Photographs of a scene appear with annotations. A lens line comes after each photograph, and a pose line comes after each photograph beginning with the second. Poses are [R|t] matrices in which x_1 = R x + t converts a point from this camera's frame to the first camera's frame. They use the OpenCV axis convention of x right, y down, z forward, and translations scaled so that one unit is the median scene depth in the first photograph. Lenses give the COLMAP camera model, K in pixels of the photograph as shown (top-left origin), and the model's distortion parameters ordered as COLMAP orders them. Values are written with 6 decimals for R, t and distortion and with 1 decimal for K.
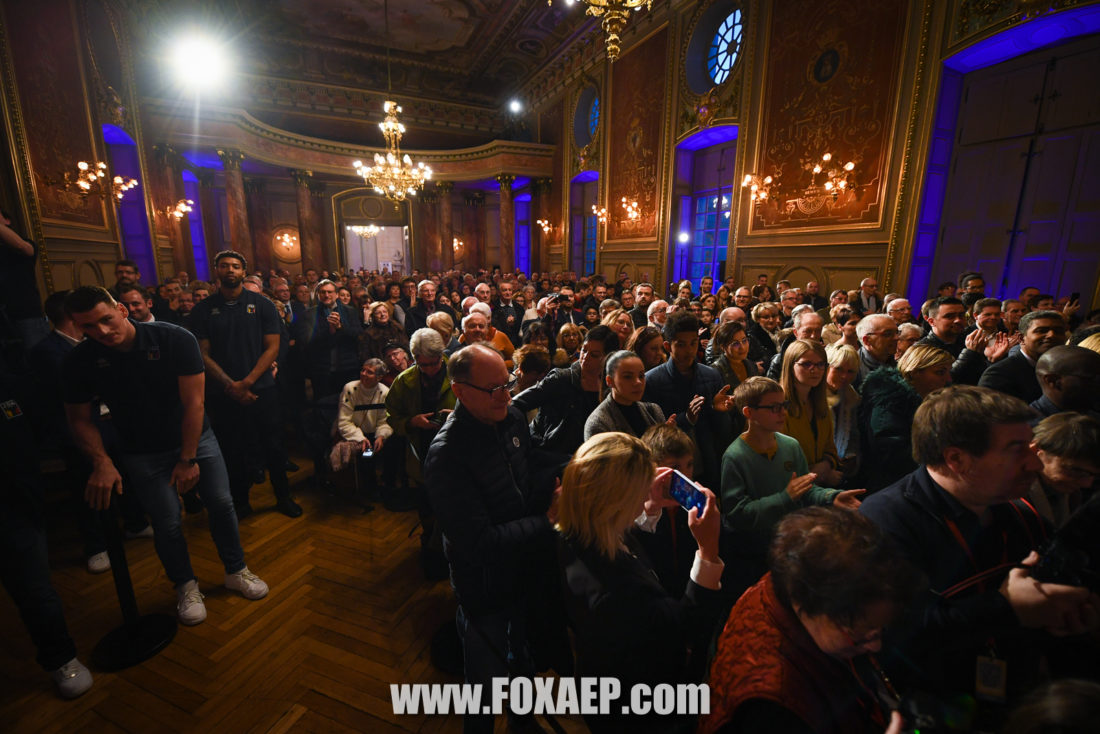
lens RADIAL K [[453.2, 0, 550.0], [0, 453.2, 361.9], [0, 0, 1]] dist [-0.015572, -0.003090]
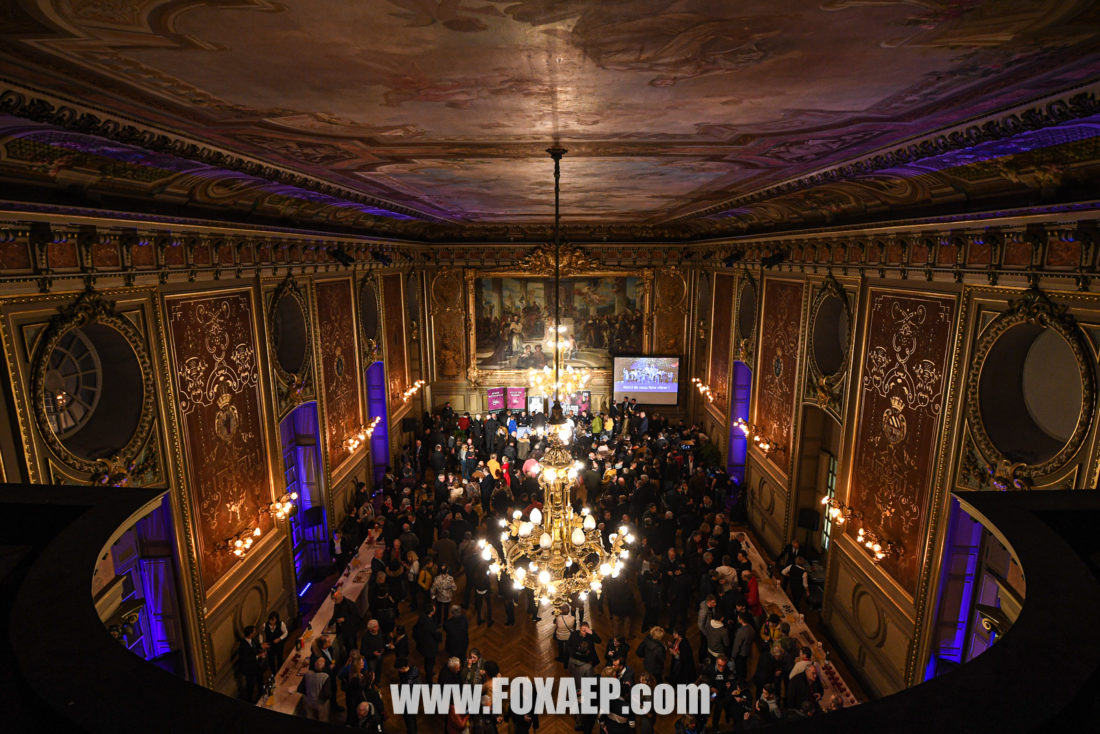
lens RADIAL K [[585.0, 0, 551.3], [0, 585.0, 375.0], [0, 0, 1]] dist [-0.008801, -0.000897]
pose [[-0.898359, -0.096977, 0.428424, -0.599966], [0.087542, 0.916235, 0.390961, -0.850844], [-0.430451, 0.388728, -0.814618, 1.465680]]
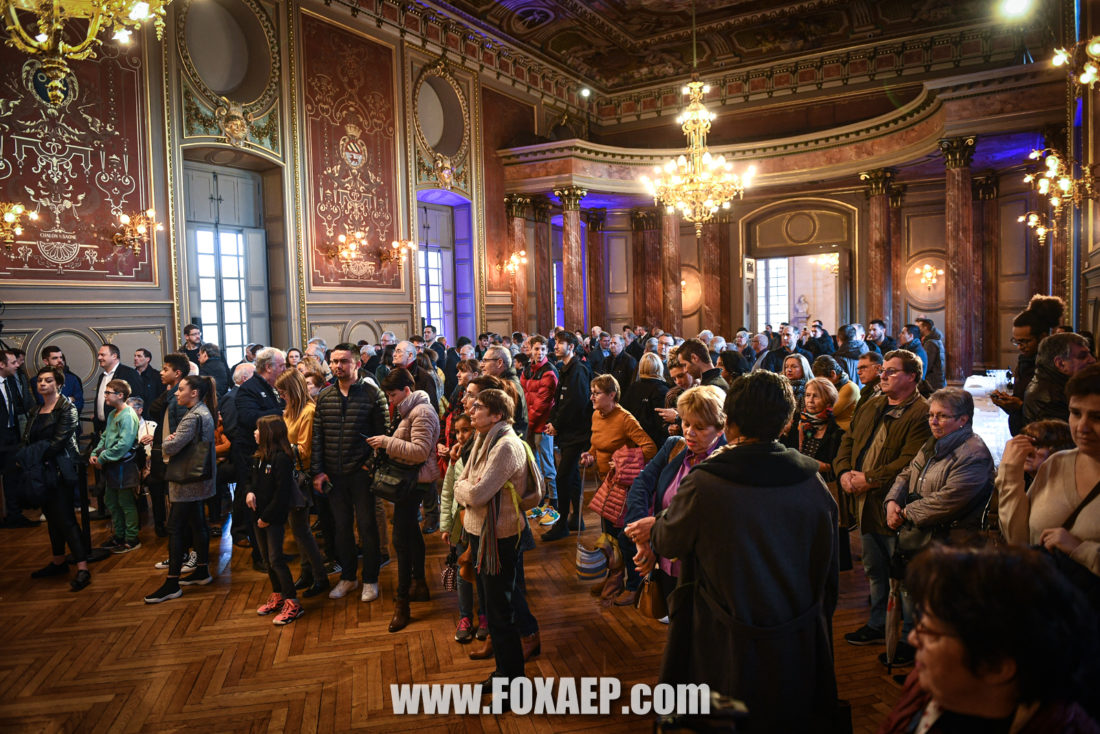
lens RADIAL K [[746.3, 0, 550.0], [0, 746.3, 367.0], [0, 0, 1]] dist [-0.046260, -0.006856]
pose [[0.552910, 0.027277, -0.832795, 0.464498], [-0.144405, 0.987477, -0.063530, -0.047338], [0.820633, 0.155386, 0.549924, 0.262828]]
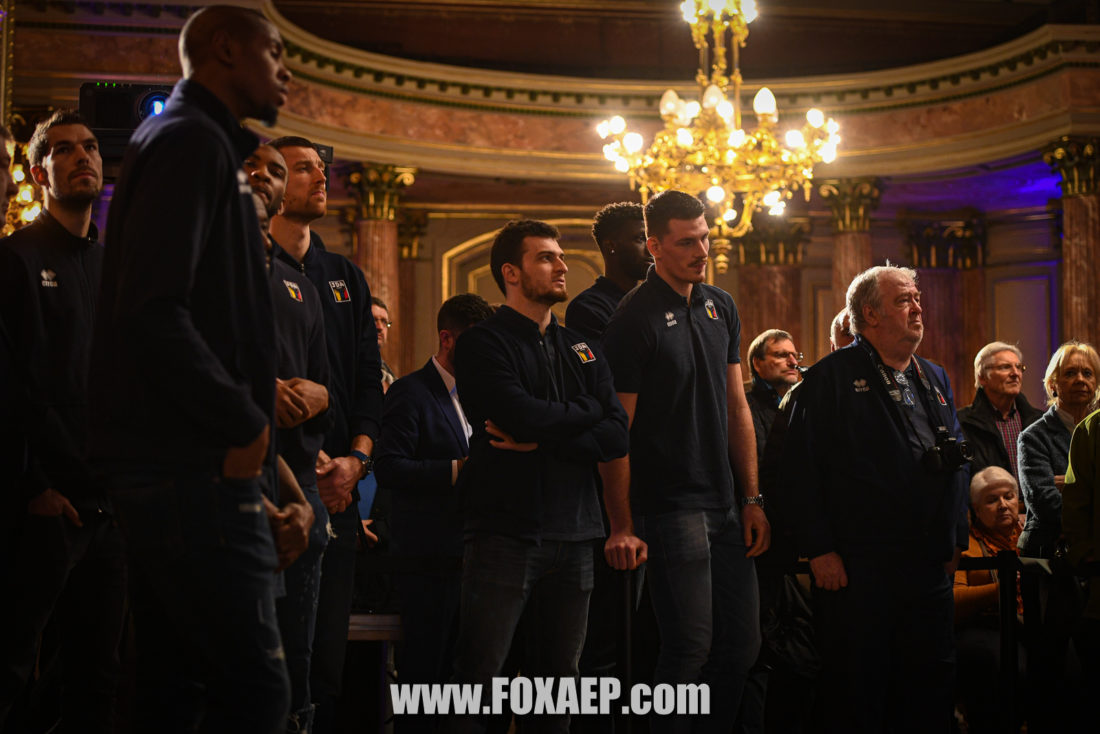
lens RADIAL K [[2176.4, 0, 550.0], [0, 2176.4, 367.0], [0, 0, 1]] dist [-0.083374, -0.229785]
pose [[0.955179, -0.037066, -0.293699, -0.038202], [-0.054787, 0.952856, -0.298435, 0.152113], [0.290914, 0.301150, 0.908118, -0.289722]]
